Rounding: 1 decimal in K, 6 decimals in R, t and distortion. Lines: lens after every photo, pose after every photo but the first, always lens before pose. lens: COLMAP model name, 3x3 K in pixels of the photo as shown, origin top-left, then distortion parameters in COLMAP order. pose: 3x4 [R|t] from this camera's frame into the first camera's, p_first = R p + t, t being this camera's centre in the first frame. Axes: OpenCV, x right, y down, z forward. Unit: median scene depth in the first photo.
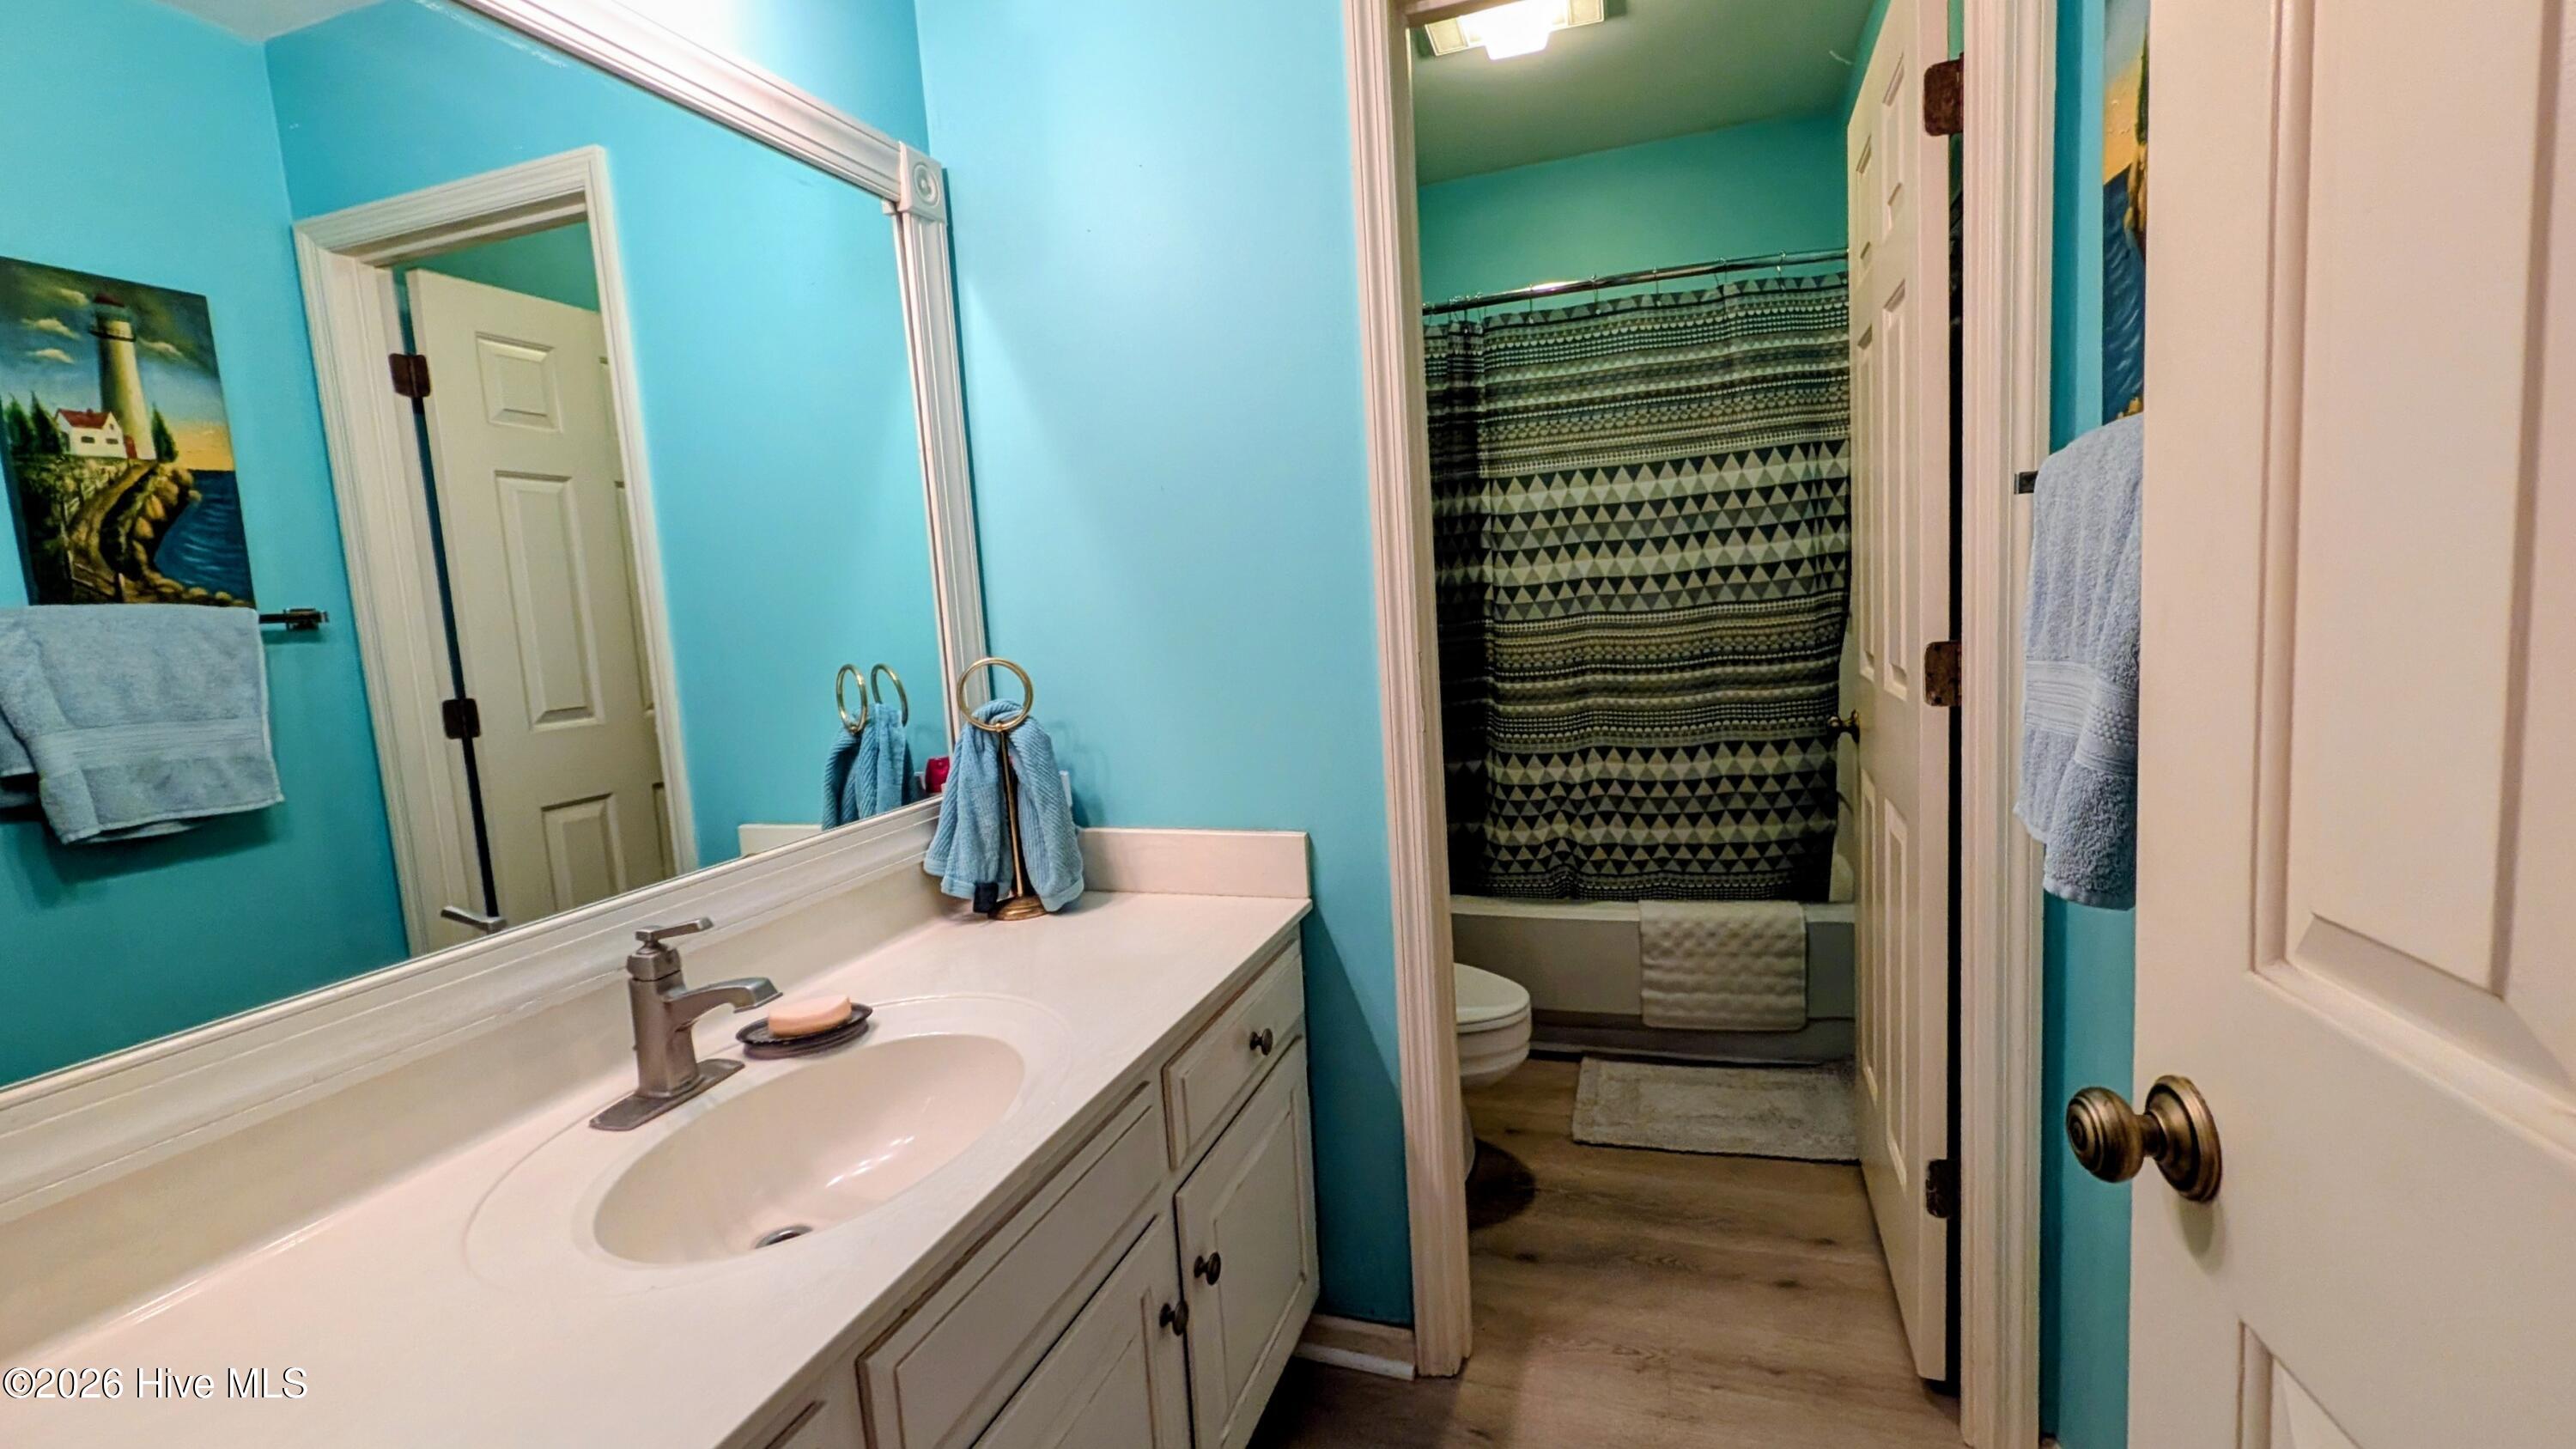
lens RADIAL K [[1197.7, 0, 1286.4], [0, 1197.7, 709.0], [0, 0, 1]] dist [-0.002908, 0.000029]
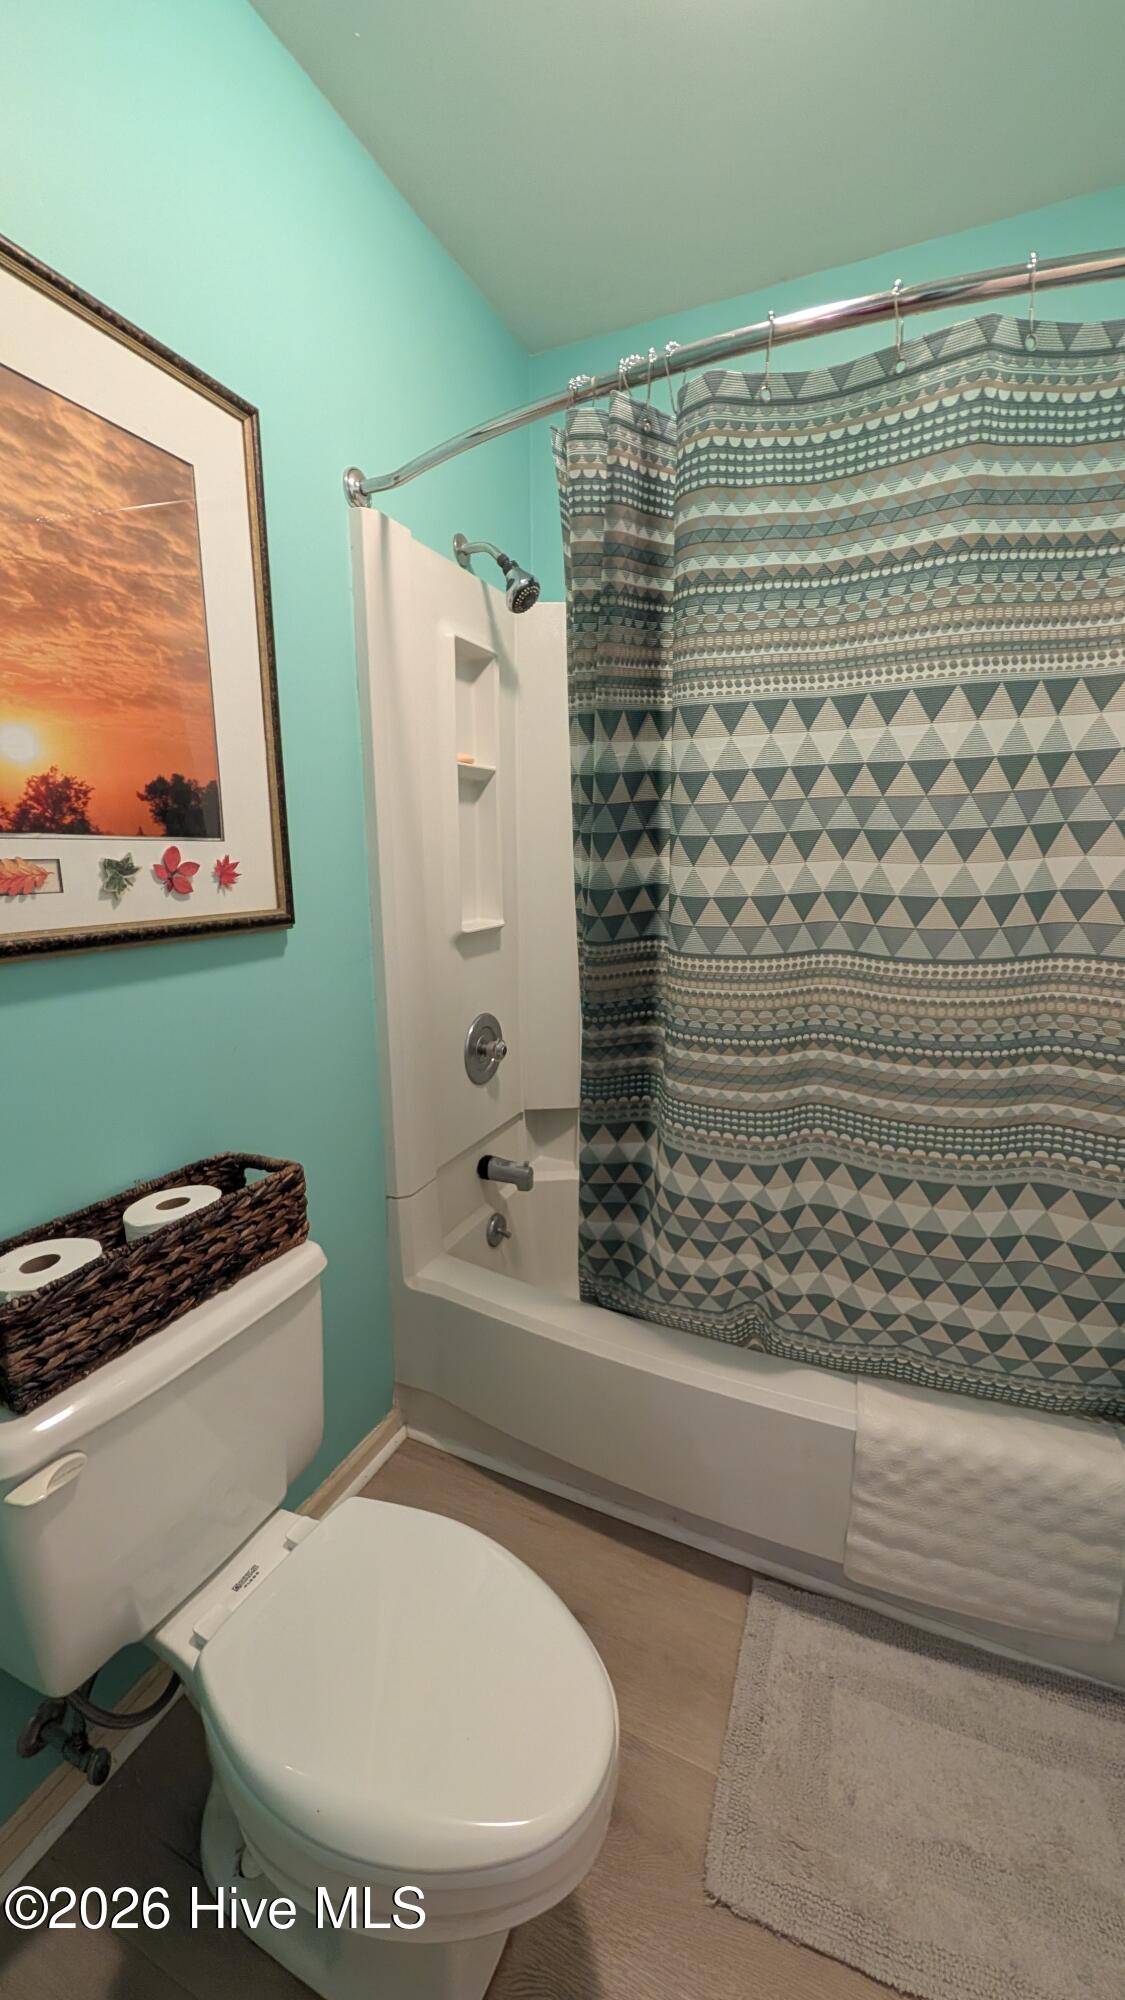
lens RADIAL K [[825.0, 0, 556.3], [0, 825.0, 1000.4], [0, 0, 1]] dist [0.000788, -0.000193]
pose [[0.994427, 0.077272, -0.071718, 0.154070], [-0.070135, 0.992790, 0.097205, -0.087263], [0.078712, -0.091633, 0.992677, 0.587981]]
